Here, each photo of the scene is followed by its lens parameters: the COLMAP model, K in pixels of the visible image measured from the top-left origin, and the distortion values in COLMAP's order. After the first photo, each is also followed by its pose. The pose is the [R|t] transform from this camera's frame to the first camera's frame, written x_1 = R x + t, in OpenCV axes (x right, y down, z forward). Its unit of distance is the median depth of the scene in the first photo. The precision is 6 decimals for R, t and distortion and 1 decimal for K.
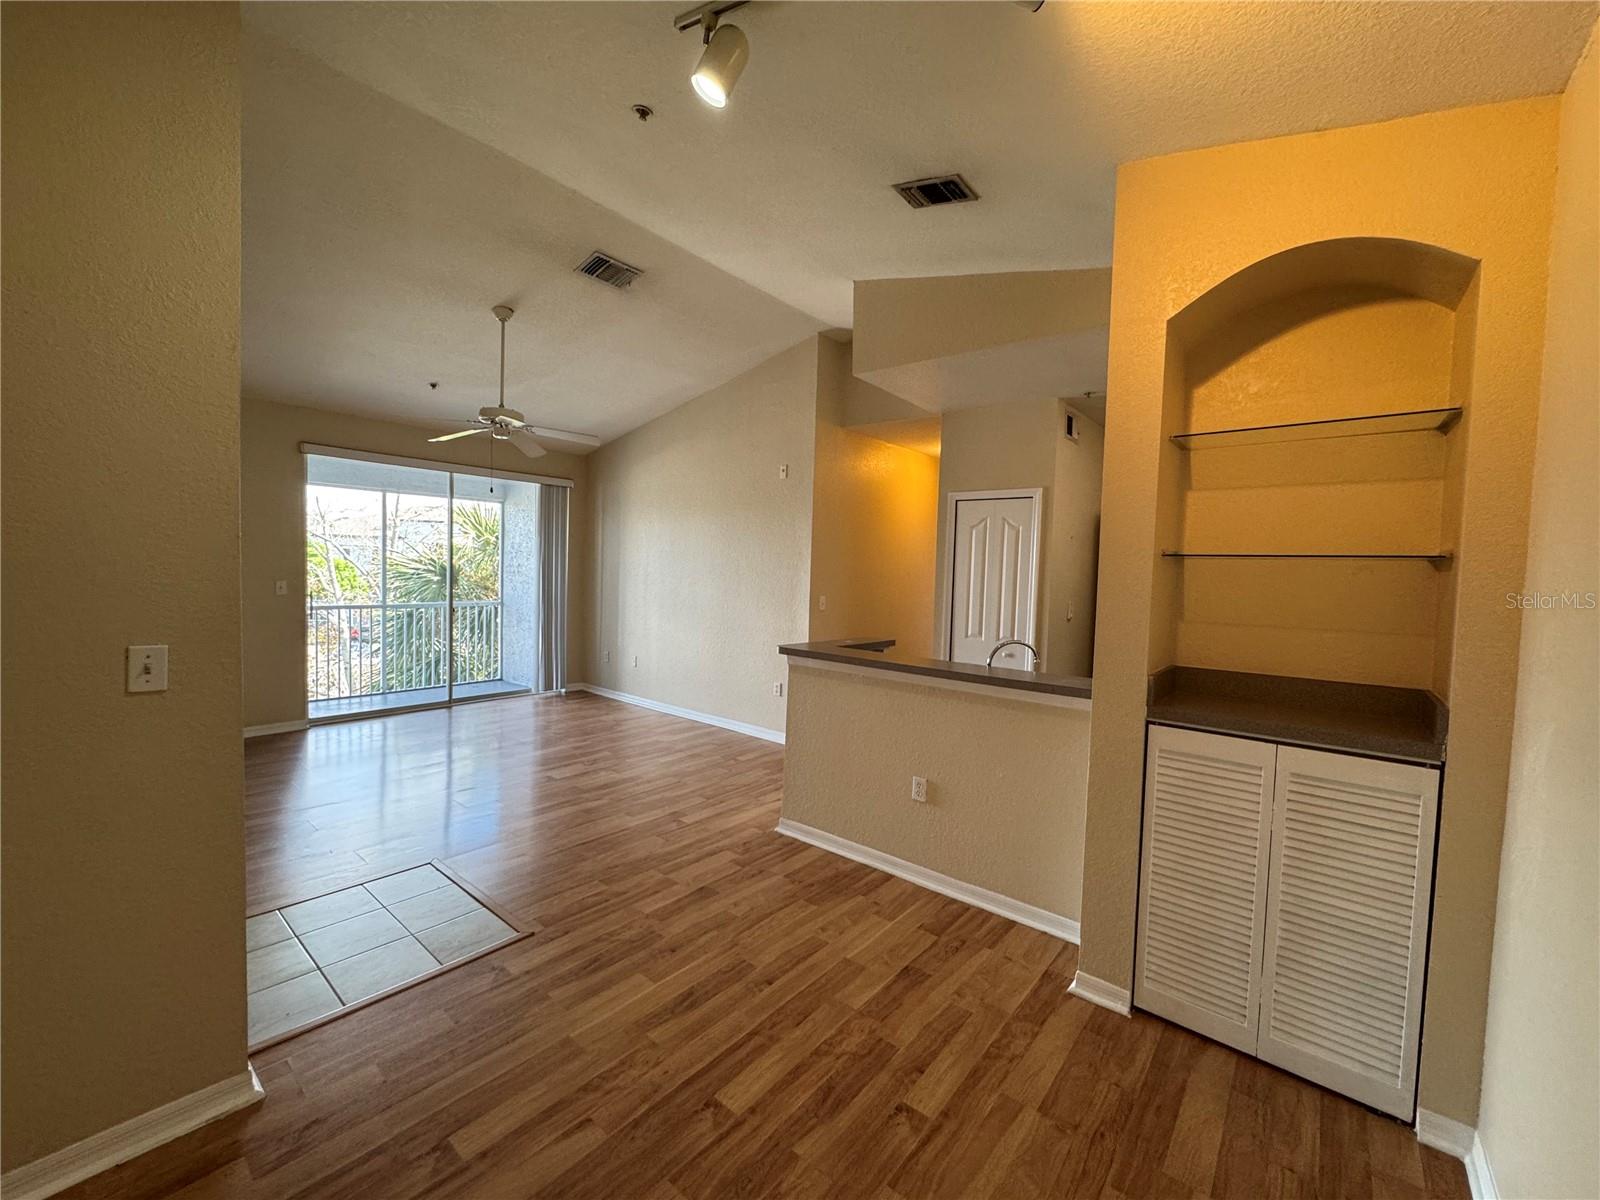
lens RADIAL K [[639.2, 0, 801.4], [0, 639.2, 598.9], [0, 0, 1]] dist [-0.002002, -0.000091]
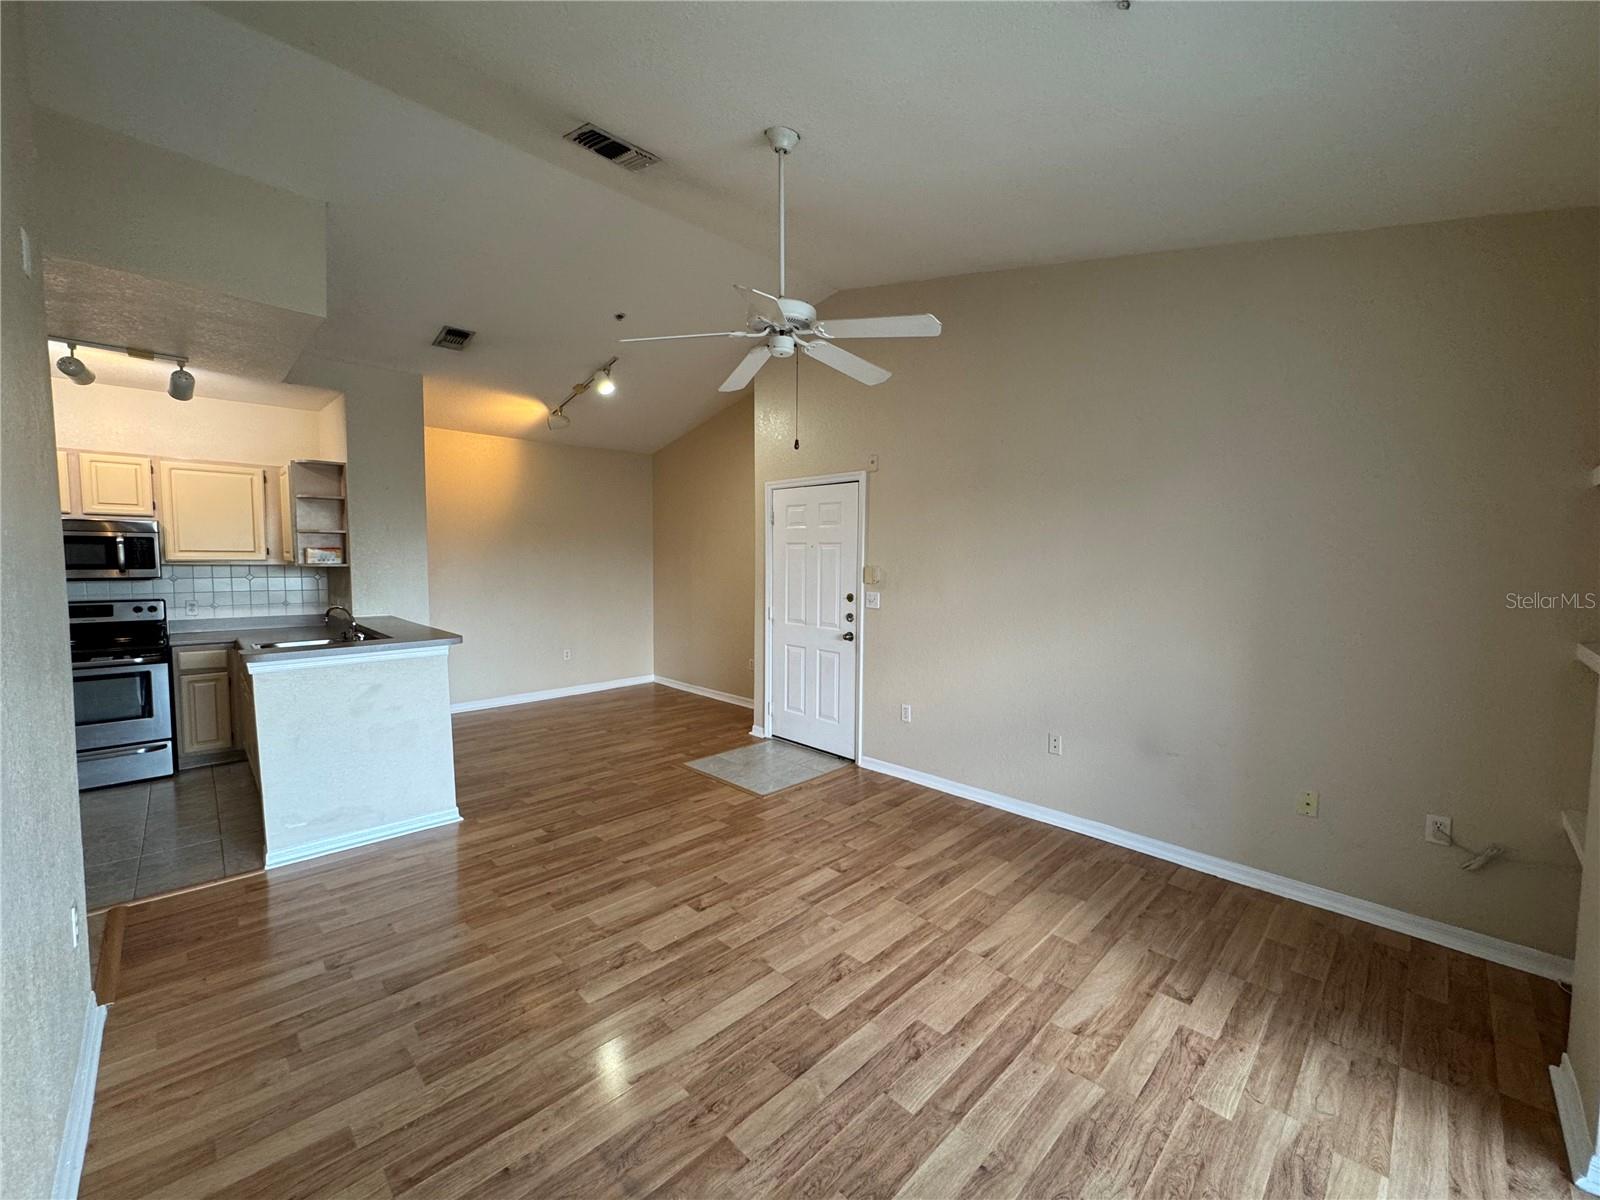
lens RADIAL K [[639.2, 0, 801.4], [0, 639.2, 598.9], [0, 0, 1]] dist [-0.002002, -0.000091]
pose [[-0.993861, -0.047686, 0.099831, -0.746987], [-0.036442, 0.993088, 0.111571, -0.132326], [-0.104461, 0.107248, -0.988729, 2.165823]]
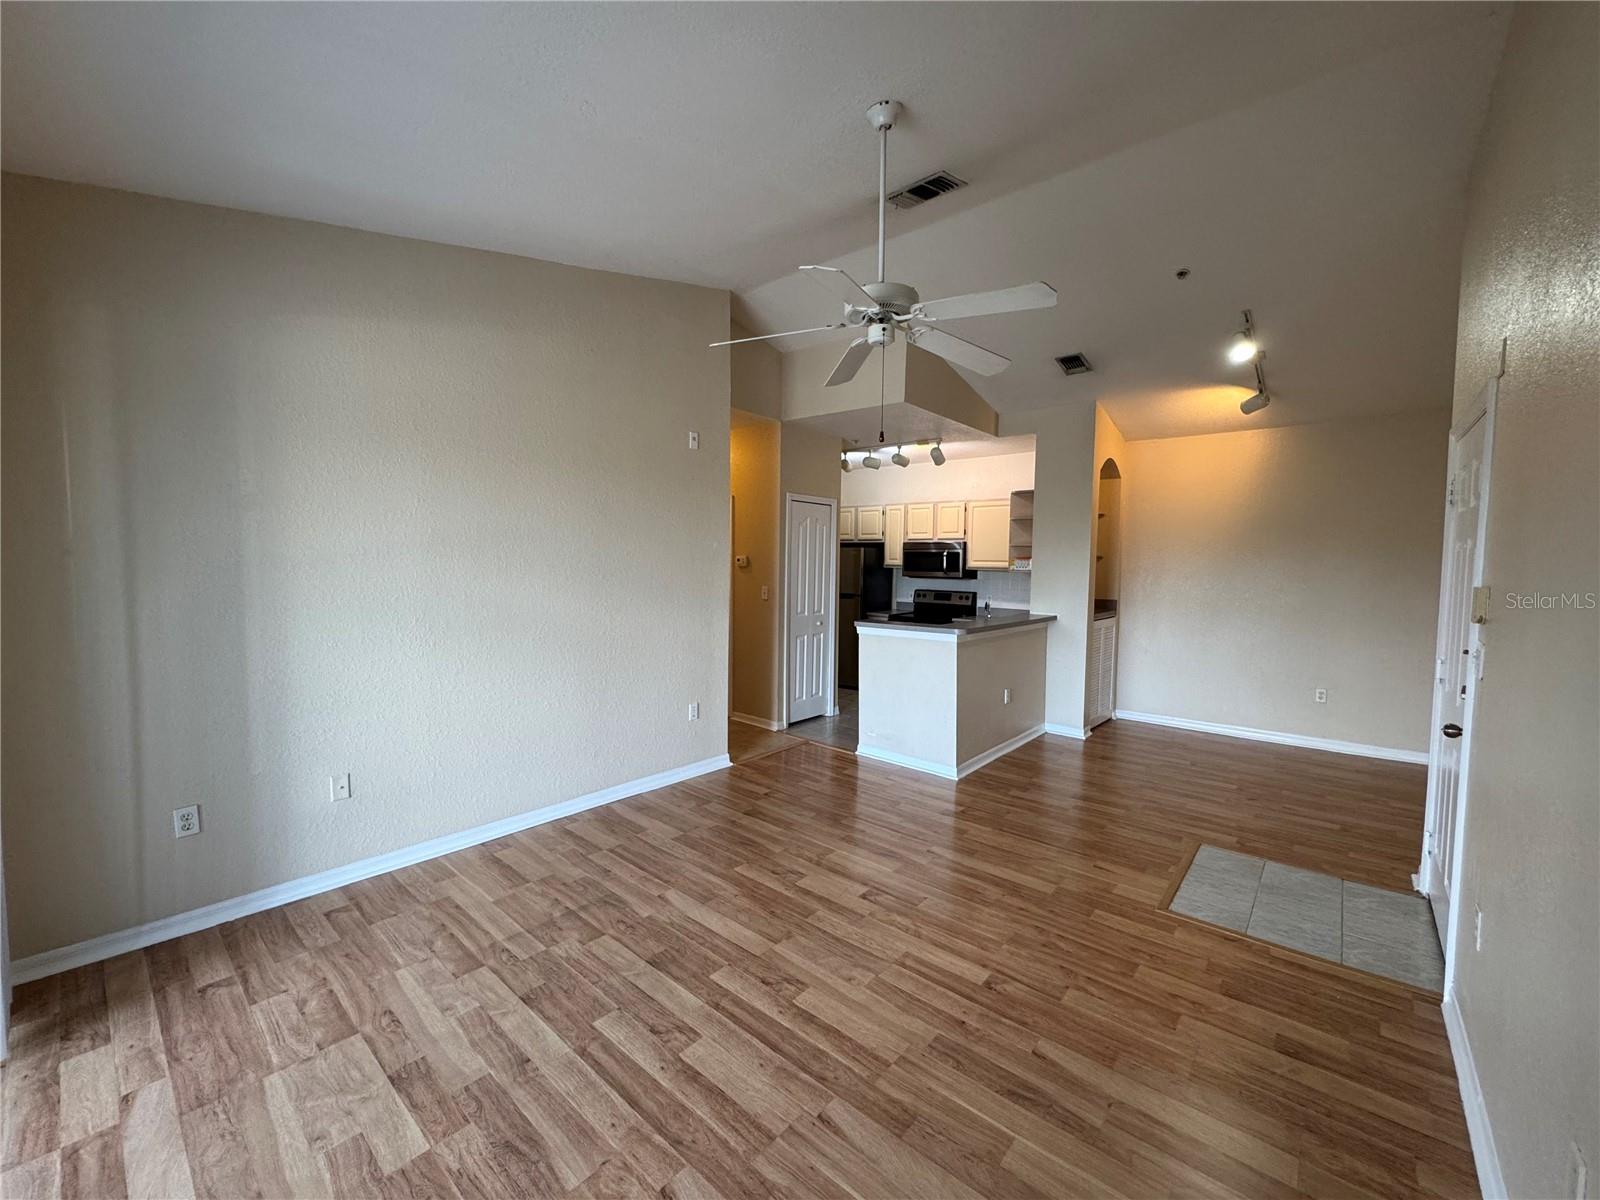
lens RADIAL K [[639.2, 0, 801.4], [0, 639.2, 598.9], [0, 0, 1]] dist [-0.002002, -0.000091]
pose [[0.022515, -0.094035, 0.995314, -1.403476], [0.032126, 0.995121, 0.093290, -0.121642], [-0.999230, 0.029875, 0.025426, 1.428987]]
